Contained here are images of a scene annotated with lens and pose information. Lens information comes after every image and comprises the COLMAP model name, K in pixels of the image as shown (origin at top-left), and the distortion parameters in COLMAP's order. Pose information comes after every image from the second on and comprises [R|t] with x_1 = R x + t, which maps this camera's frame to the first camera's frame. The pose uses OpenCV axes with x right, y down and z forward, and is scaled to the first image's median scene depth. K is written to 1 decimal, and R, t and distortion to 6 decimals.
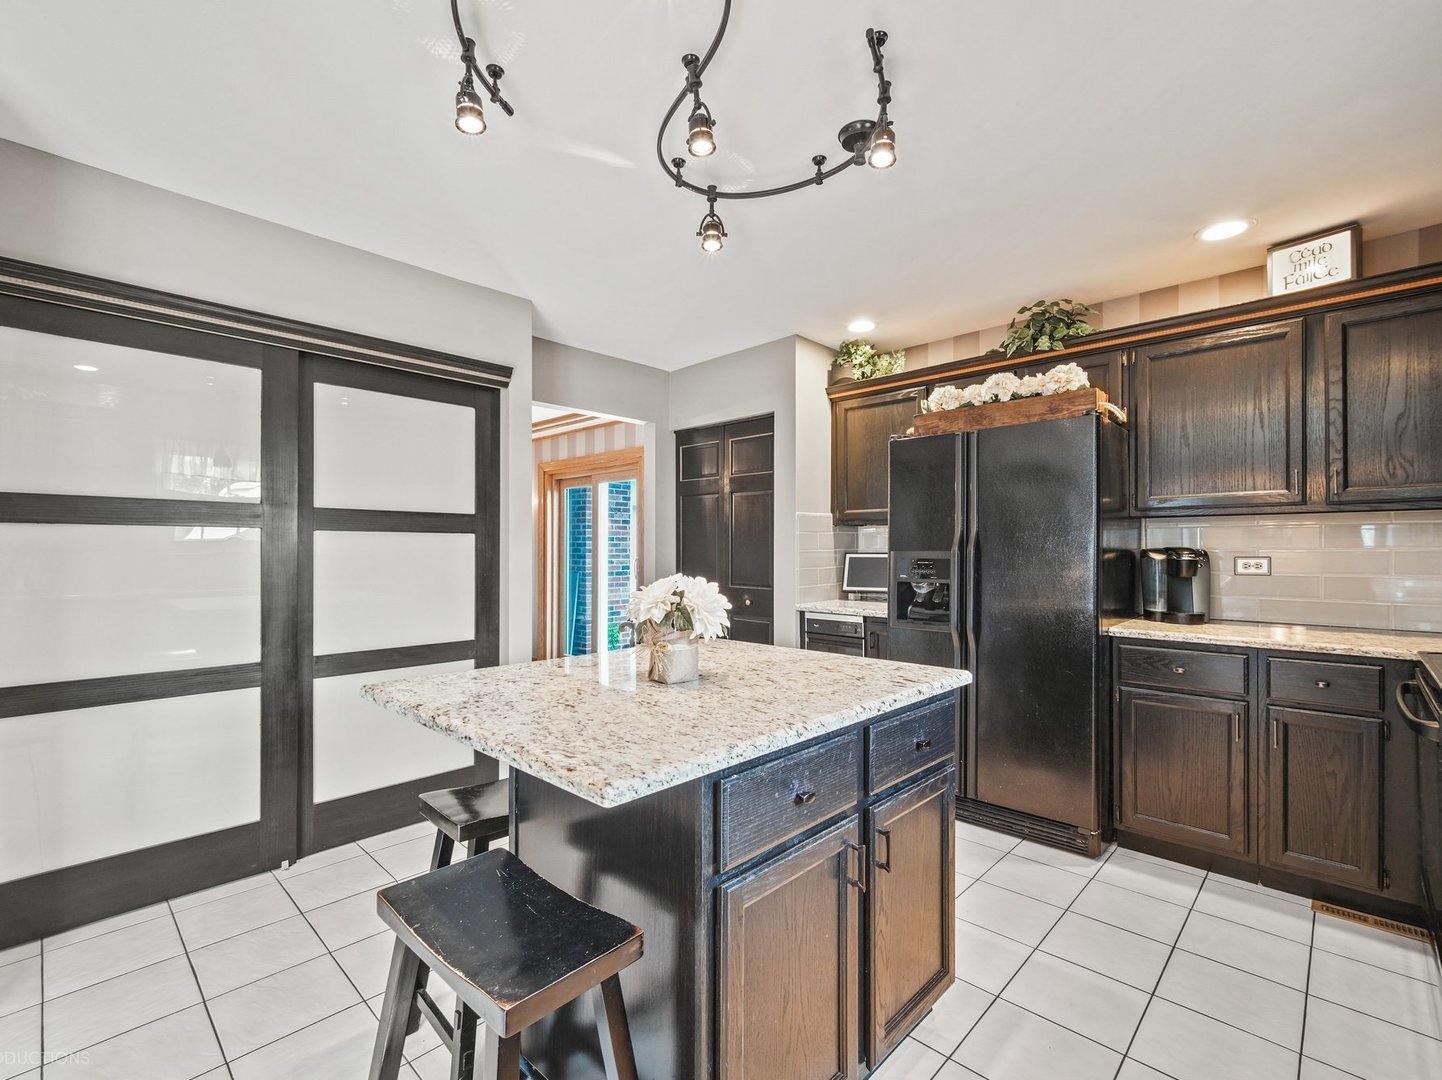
lens RADIAL K [[658.0, 0, 719.9], [0, 658.0, 543.6], [0, 0, 1]] dist [-0.001919, -0.000409]
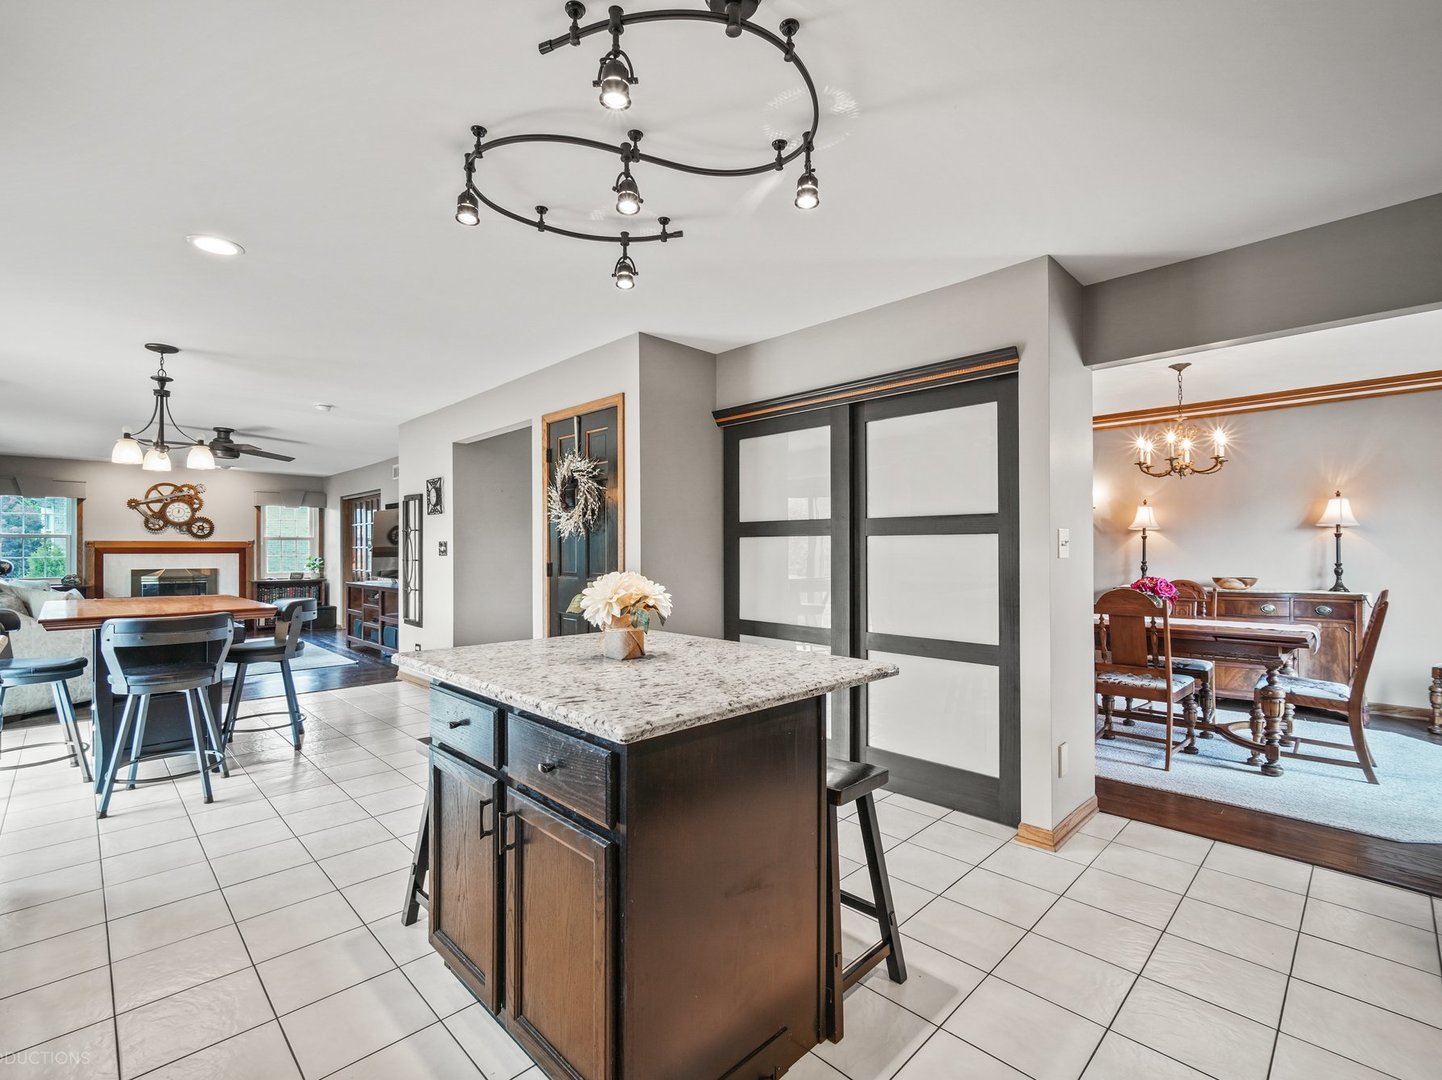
lens RADIAL K [[658.0, 0, 720.2], [0, 658.0, 550.1], [0, 0, 1]] dist [-0.001919, -0.000409]
pose [[-0.025457, -0.003102, -0.999671, 0.708548], [0.013662, 0.999901, -0.003450, 0.008472], [0.999583, -0.013746, -0.025412, 0.747792]]
